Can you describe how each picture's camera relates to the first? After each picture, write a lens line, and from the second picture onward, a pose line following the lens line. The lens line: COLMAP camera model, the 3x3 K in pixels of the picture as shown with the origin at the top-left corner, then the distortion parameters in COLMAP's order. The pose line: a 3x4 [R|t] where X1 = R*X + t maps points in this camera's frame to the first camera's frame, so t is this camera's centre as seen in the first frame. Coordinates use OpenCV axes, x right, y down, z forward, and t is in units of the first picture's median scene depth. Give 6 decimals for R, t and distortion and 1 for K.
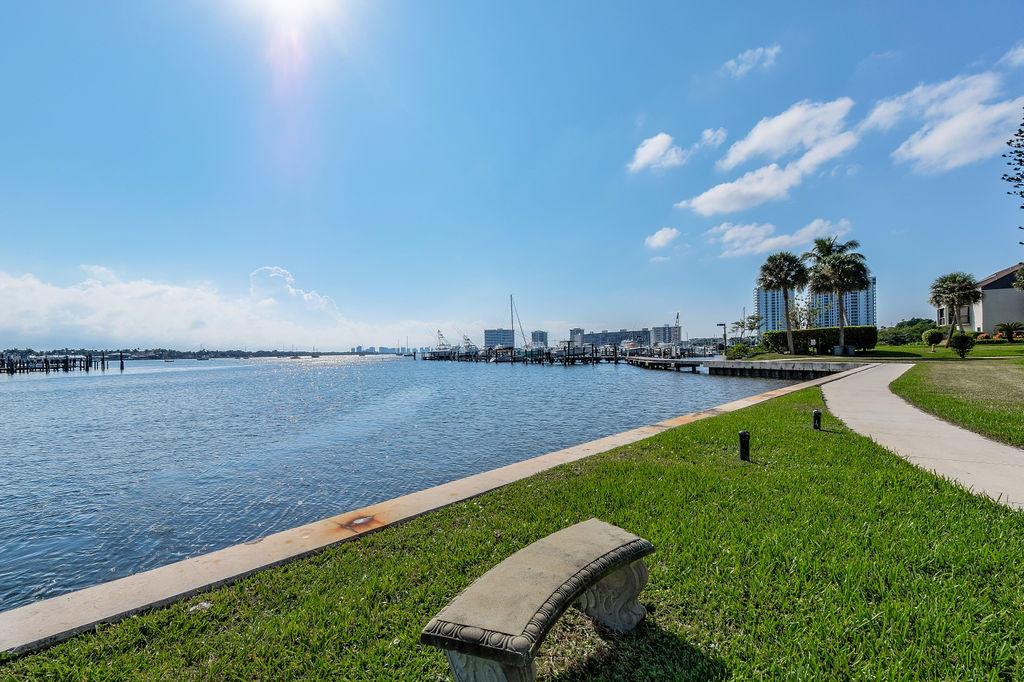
lens RADIAL K [[467.1, 0, 512.0], [0, 467.1, 341.0], [0, 0, 1]] dist [-0.000585, -0.000166]
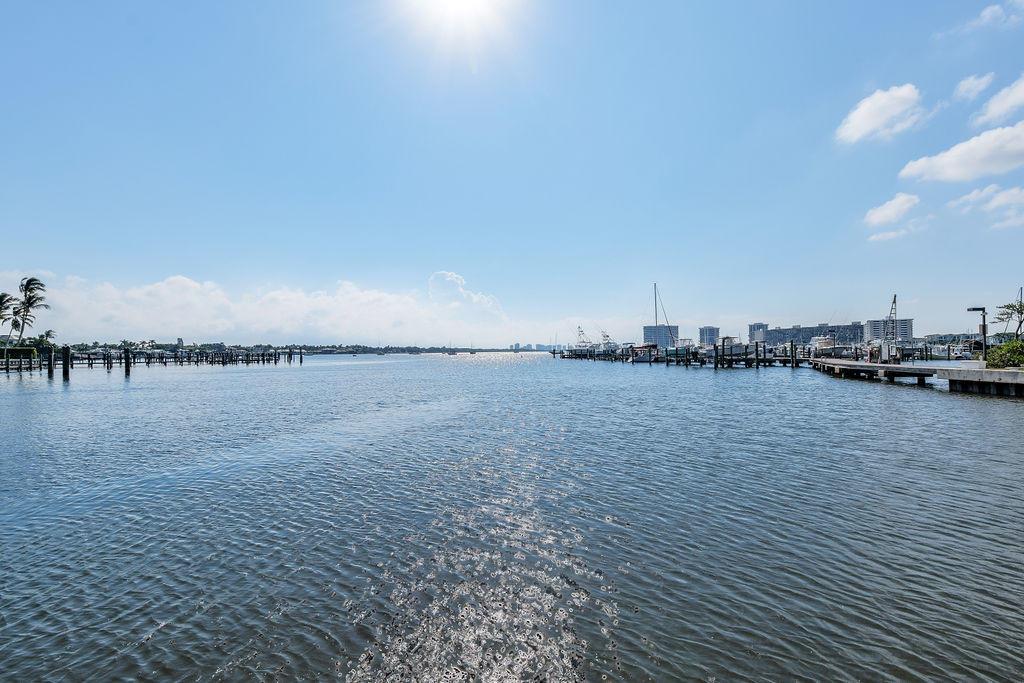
lens RADIAL K [[446.1, 0, 512.0], [0, 446.1, 341.5], [0, 0, 1]] dist [-0.000043, -0.009966]
pose [[0.922949, 0.001457, -0.384918, 0.061587], [0.001012, 0.999980, 0.006212, 0.001389], [0.384920, -0.006123, 0.922930, 0.131866]]
